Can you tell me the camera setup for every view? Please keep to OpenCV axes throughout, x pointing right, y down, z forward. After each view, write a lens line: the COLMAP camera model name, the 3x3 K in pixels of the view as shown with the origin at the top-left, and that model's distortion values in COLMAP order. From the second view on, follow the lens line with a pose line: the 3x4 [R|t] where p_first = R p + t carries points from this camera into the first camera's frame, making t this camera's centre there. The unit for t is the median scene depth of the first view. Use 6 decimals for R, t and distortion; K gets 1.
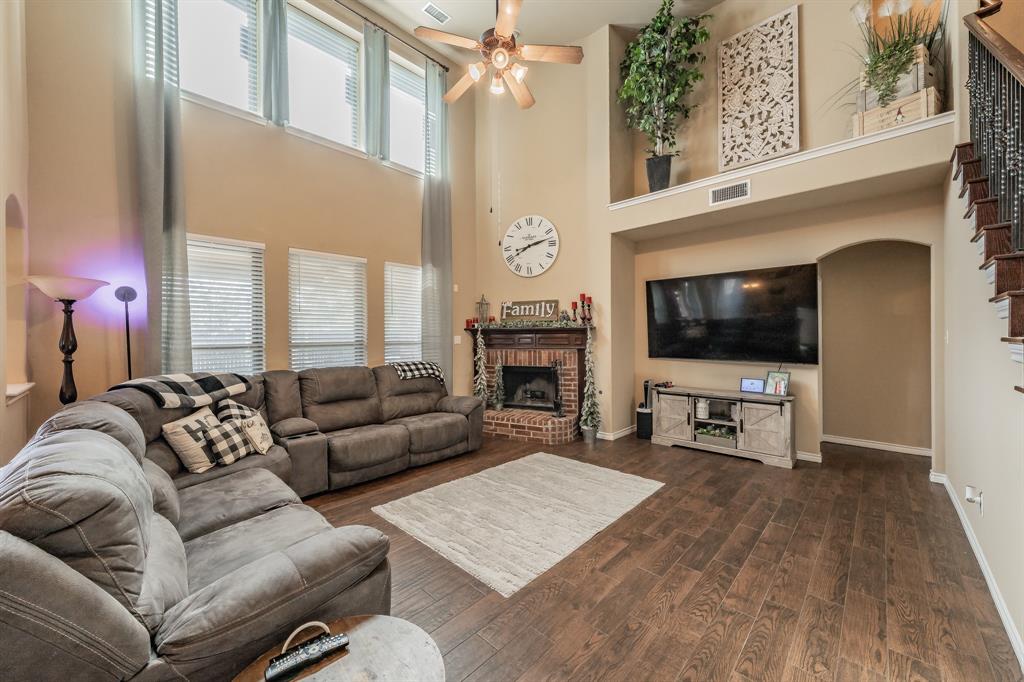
lens RADIAL K [[385.3, 0, 509.6], [0, 385.3, 337.9], [0, 0, 1]] dist [-0.000265, -0.000043]
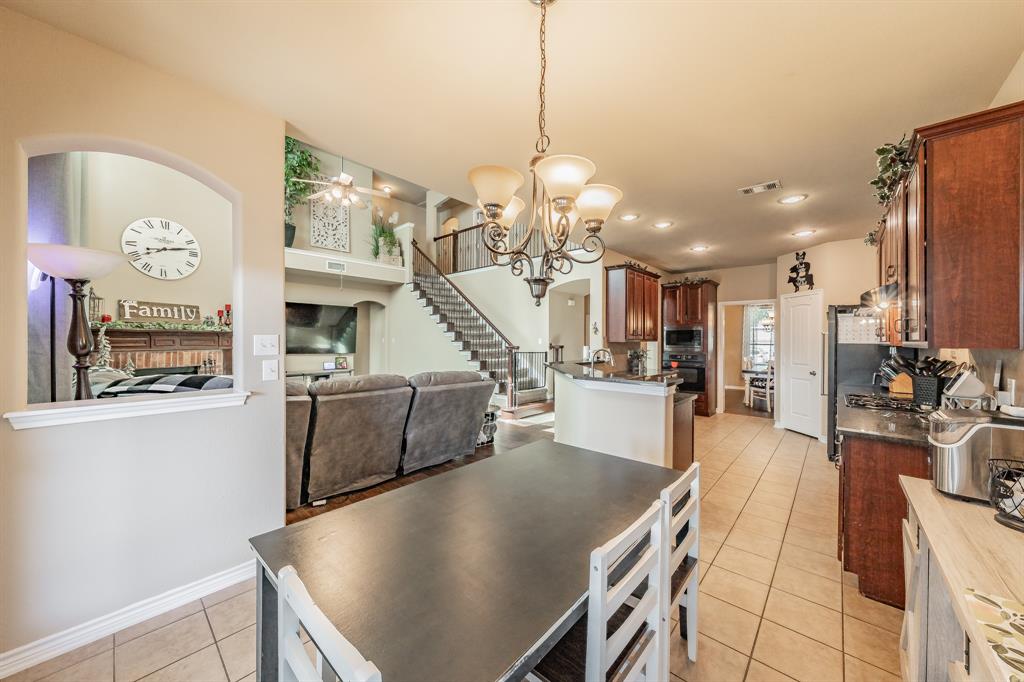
lens RADIAL K [[360.8, 0, 519.4], [0, 360.8, 340.0], [0, 0, 1]] dist [0.000248, 0.000056]
pose [[-0.042912, 0.007781, 0.999049, -0.981284], [0.001032, 0.999969, -0.007744, 0.009242], [-0.999078, 0.000699, -0.042918, 0.115624]]
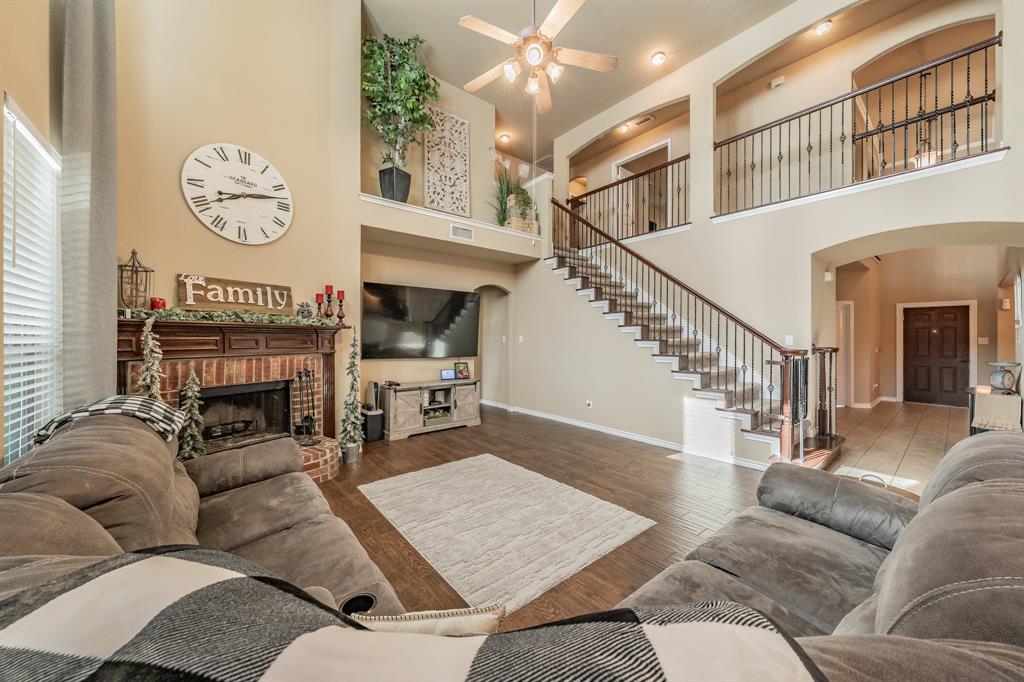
lens RADIAL K [[368.1, 0, 512.8], [0, 368.1, 337.6], [0, 0, 1]] dist [-0.000406, -0.000084]
pose [[0.113723, 0.007011, 0.993488, -0.527708], [0.002104, 0.999971, -0.007297, 0.002647], [-0.993510, 0.002920, 0.113705, 0.513709]]
